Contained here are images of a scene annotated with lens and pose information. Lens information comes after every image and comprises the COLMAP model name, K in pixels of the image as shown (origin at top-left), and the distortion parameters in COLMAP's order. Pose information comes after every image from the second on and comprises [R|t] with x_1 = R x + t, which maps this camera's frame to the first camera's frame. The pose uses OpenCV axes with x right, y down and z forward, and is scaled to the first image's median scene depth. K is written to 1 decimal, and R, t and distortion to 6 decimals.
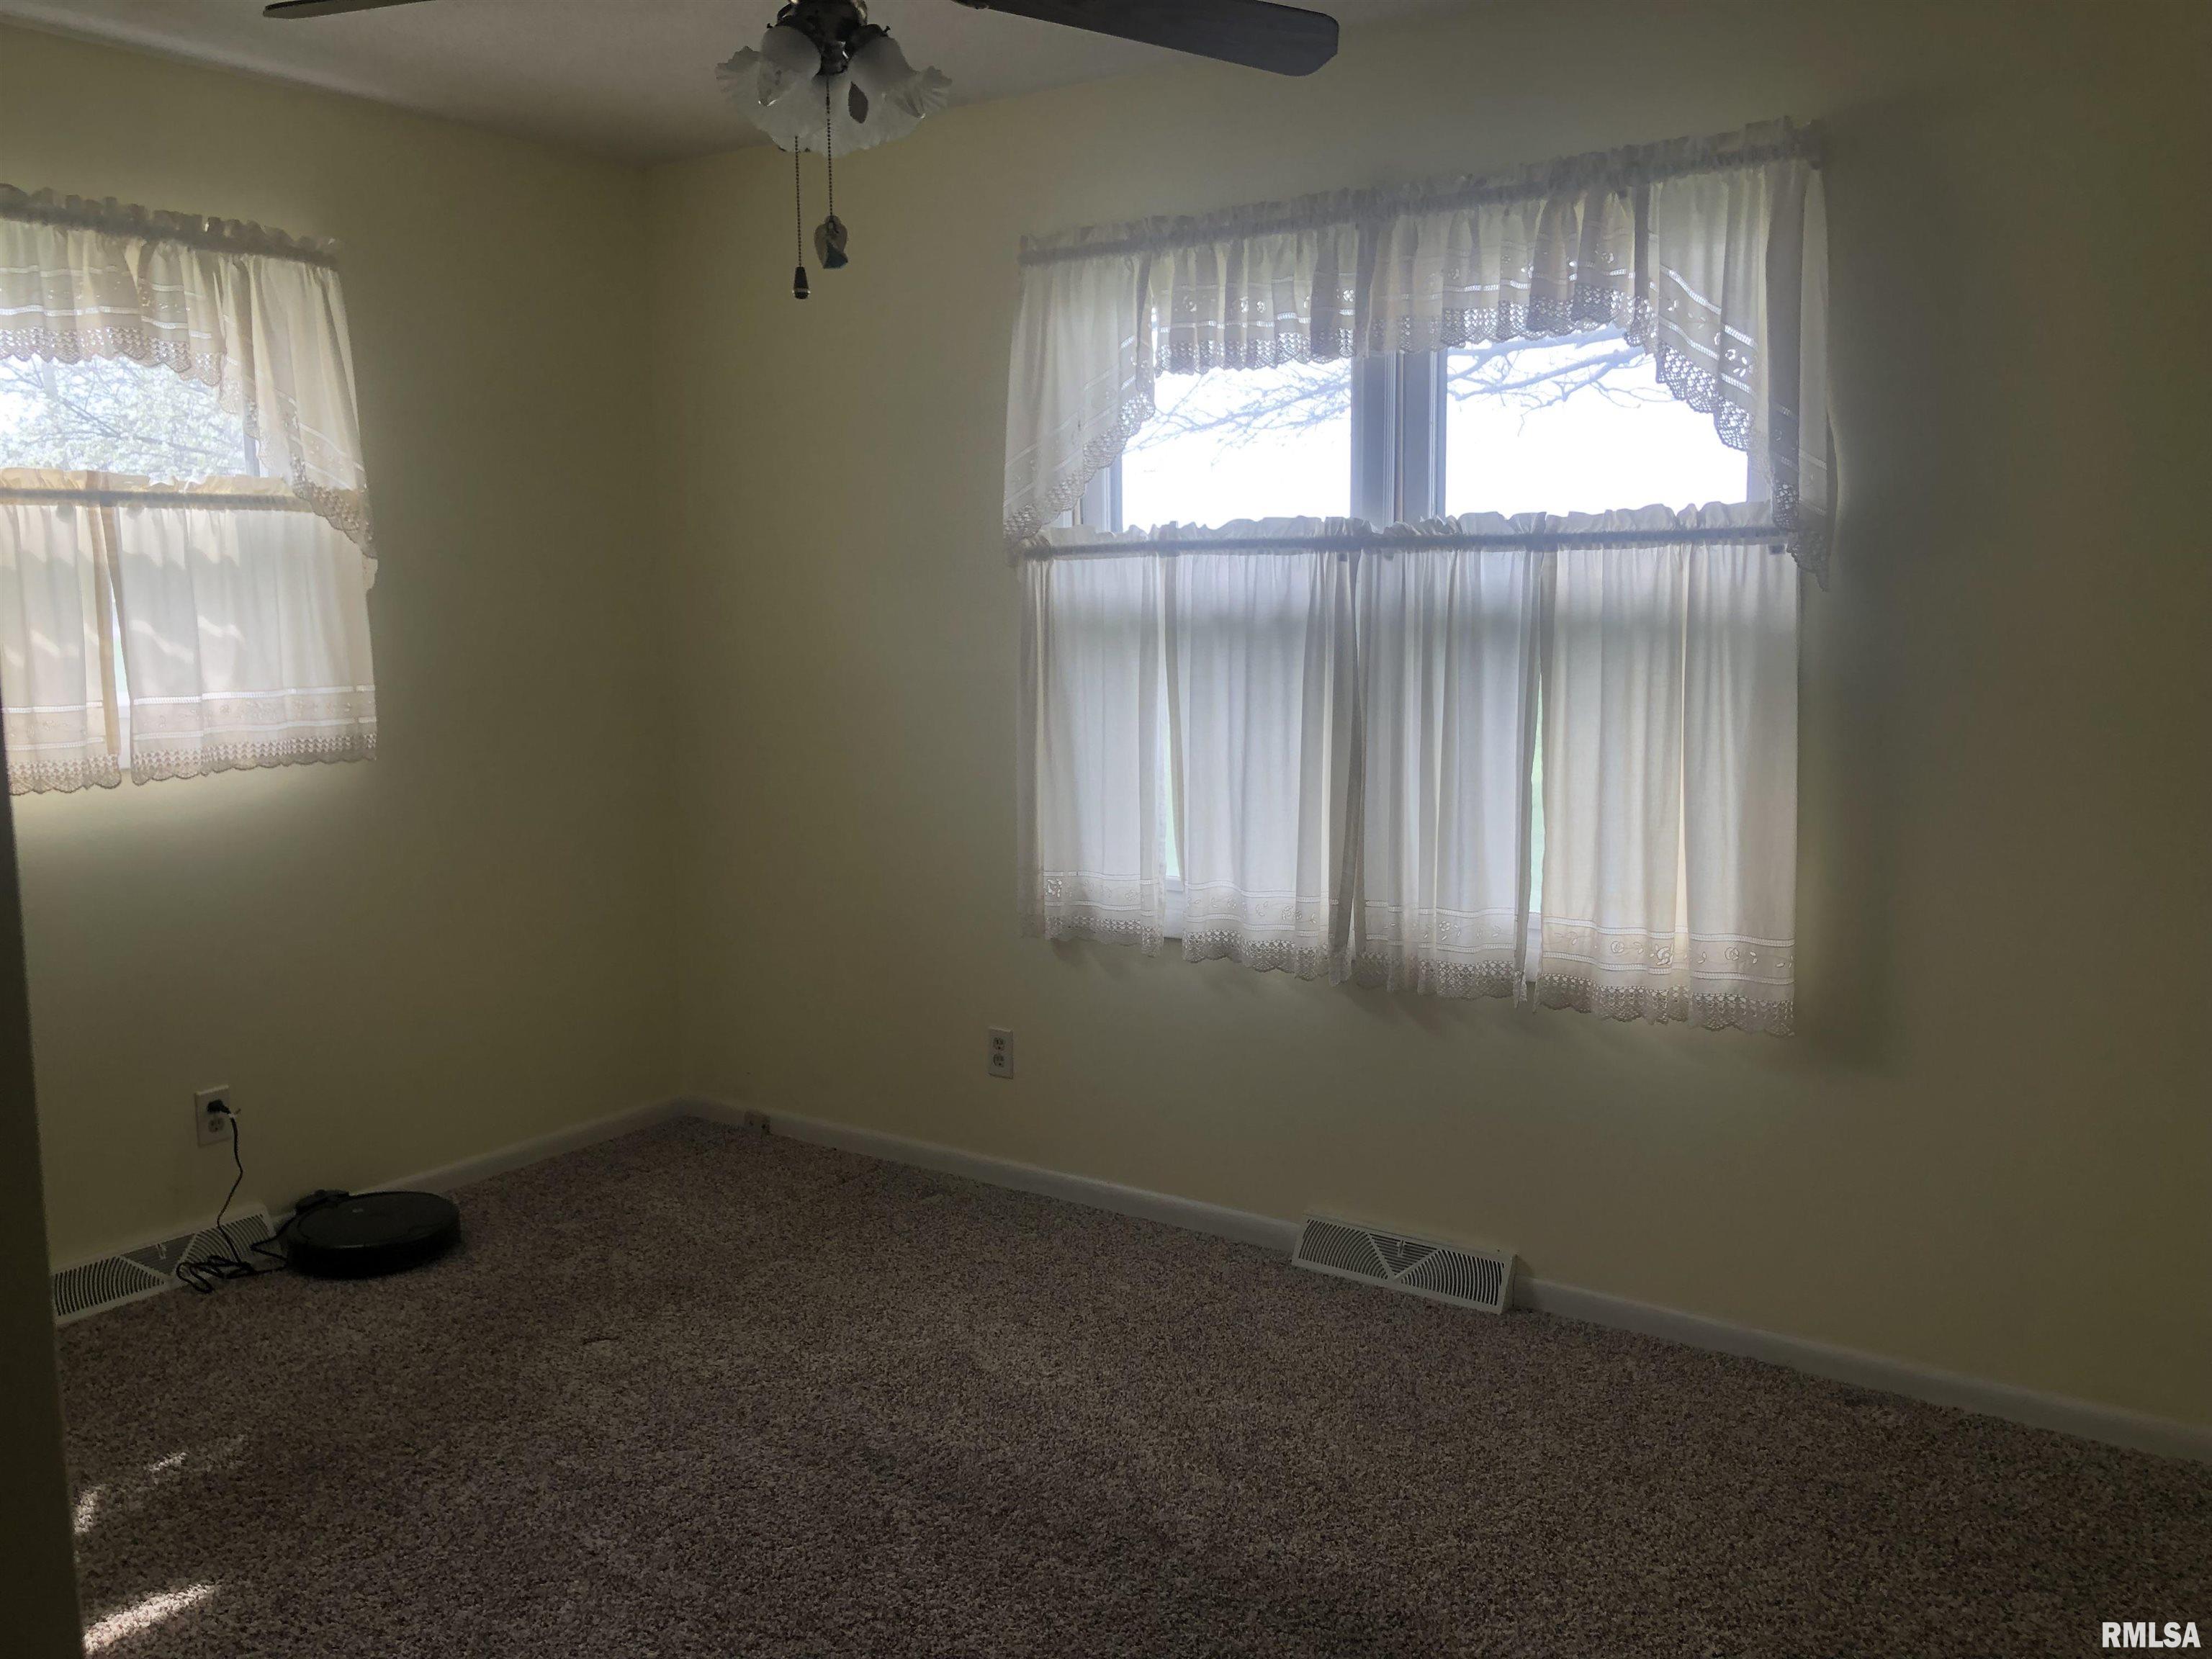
lens RADIAL K [[1816.9, 0, 1108.1], [0, 1816.9, 843.6], [0, 0, 1]] dist [0.038203, -0.040150]
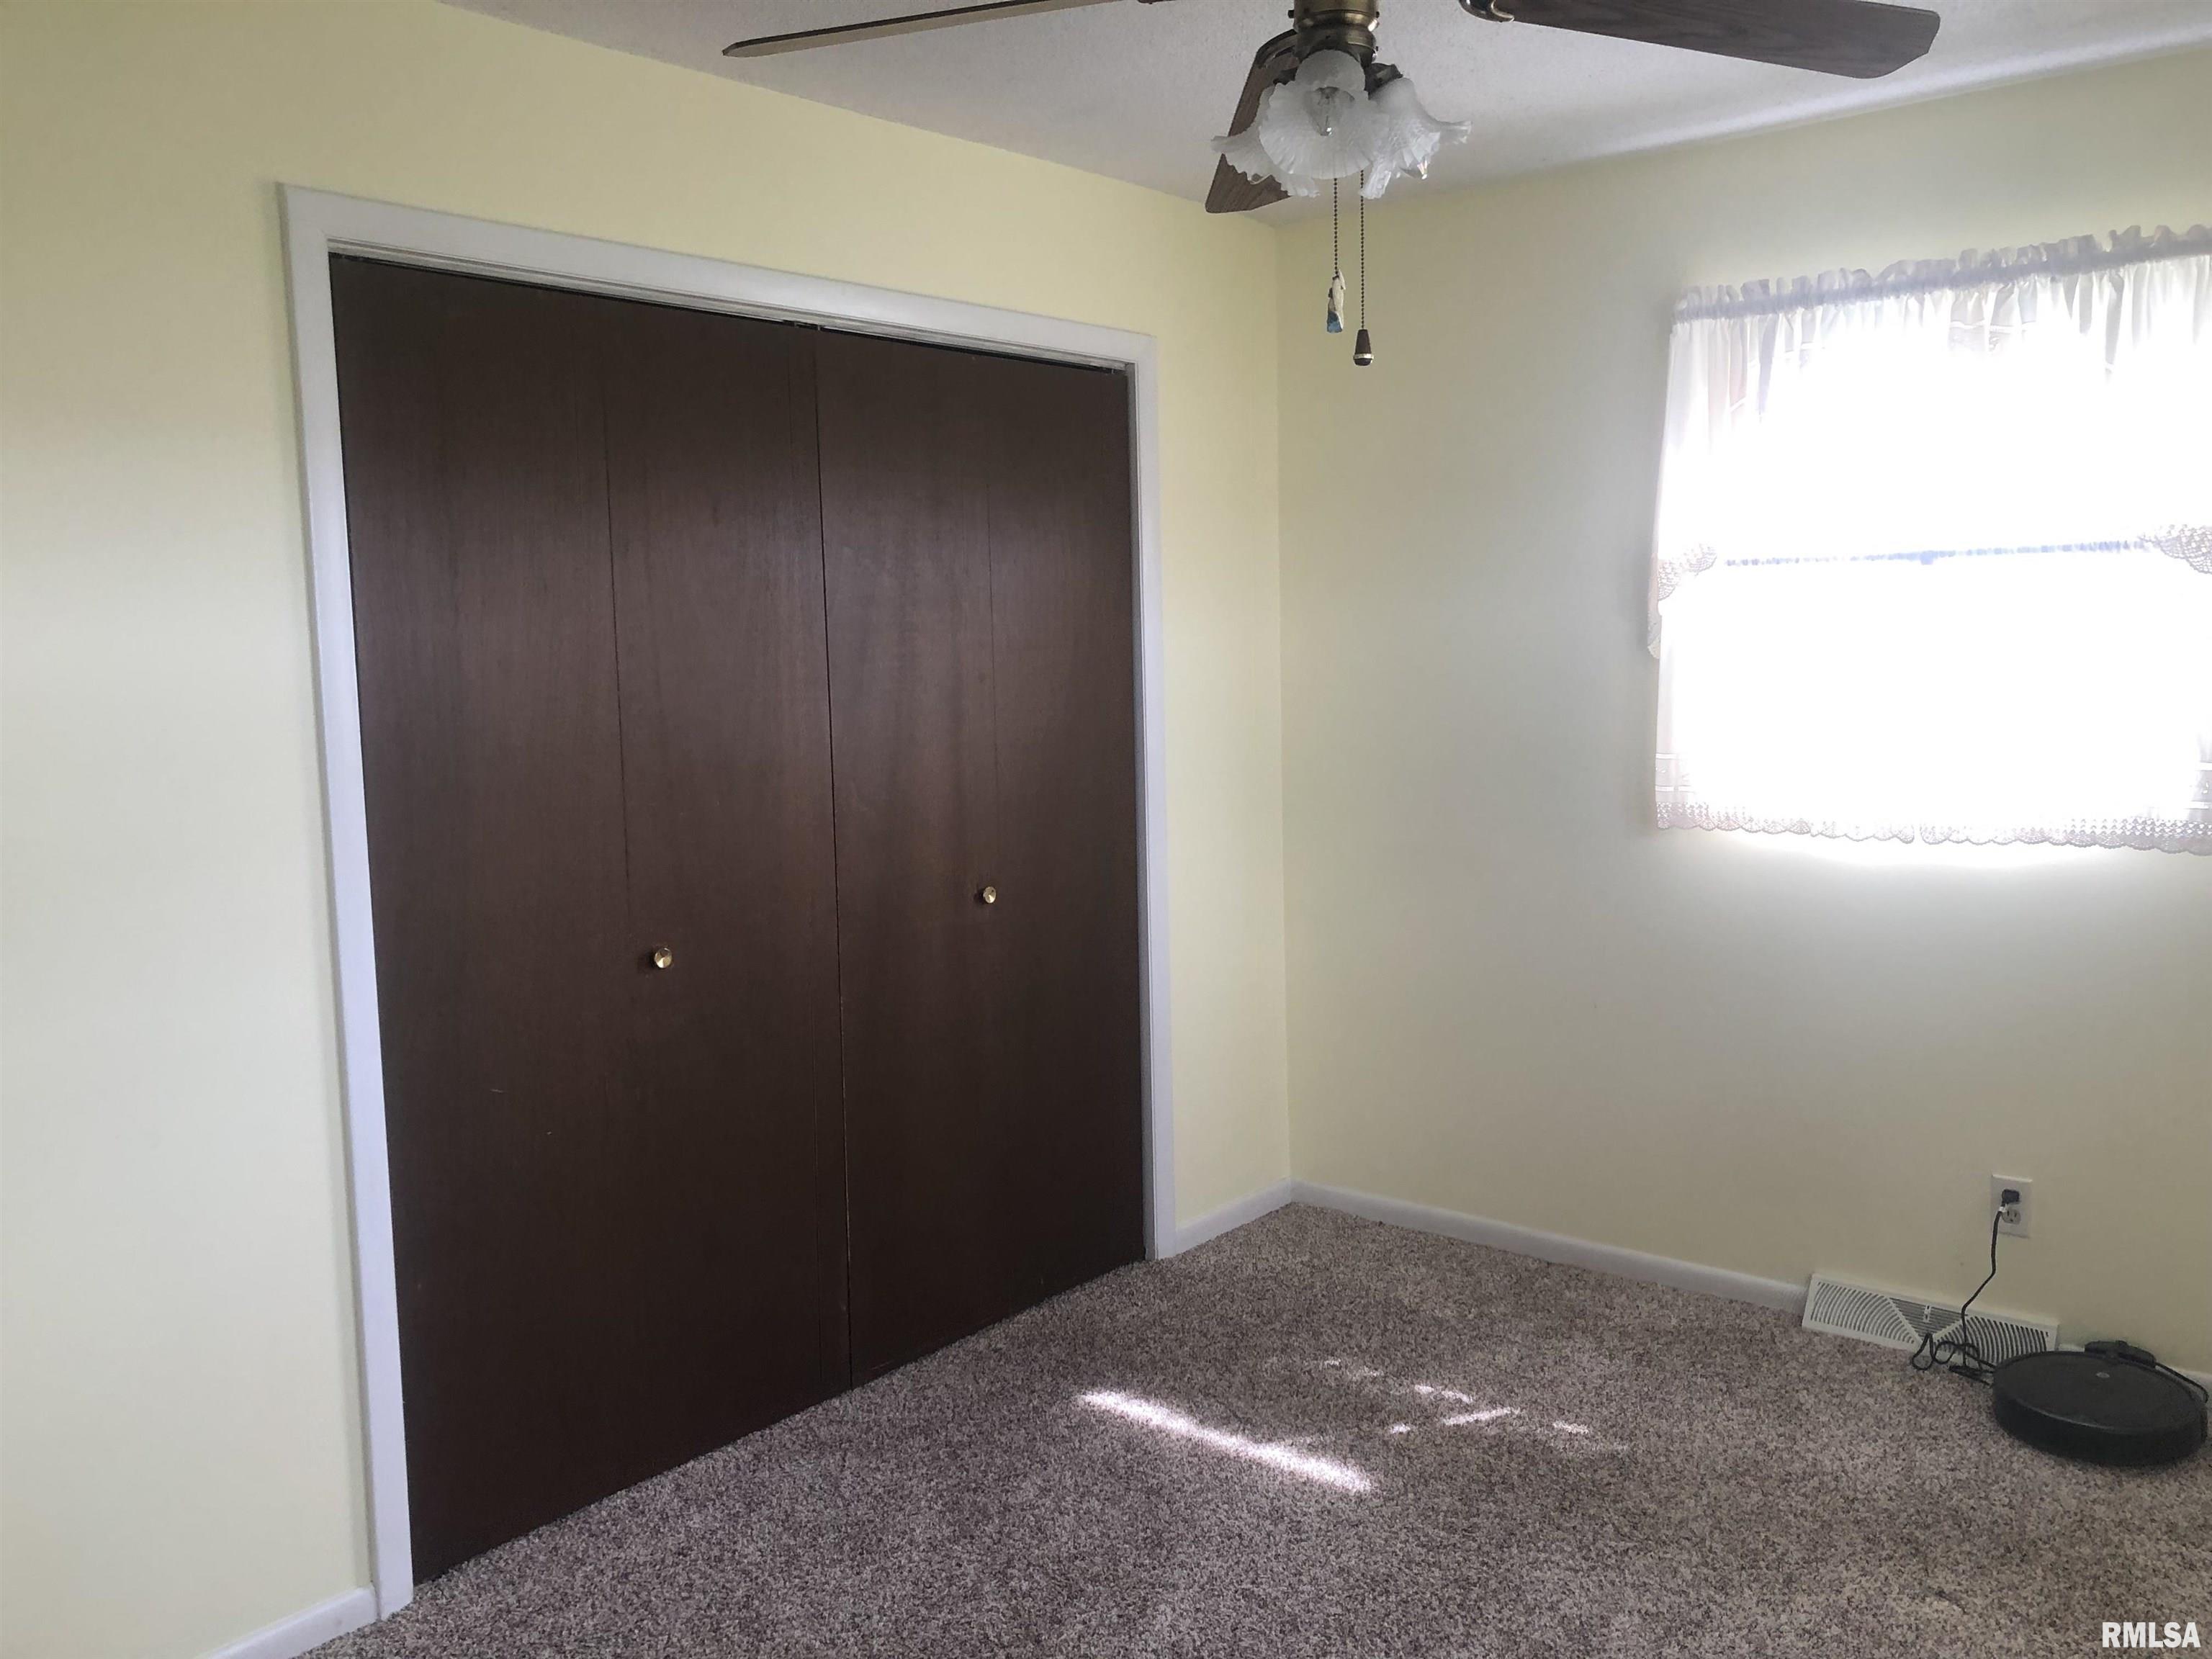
lens RADIAL K [[1816.9, 0, 1106.9], [0, 1816.9, 827.6], [0, 0, 1]] dist [0.038203, -0.040150]
pose [[-0.099099, 0.119821, -0.987837, 0.474102], [-0.110289, 0.985285, 0.130576, -0.116527], [0.988947, 0.121888, -0.084426, 0.619474]]
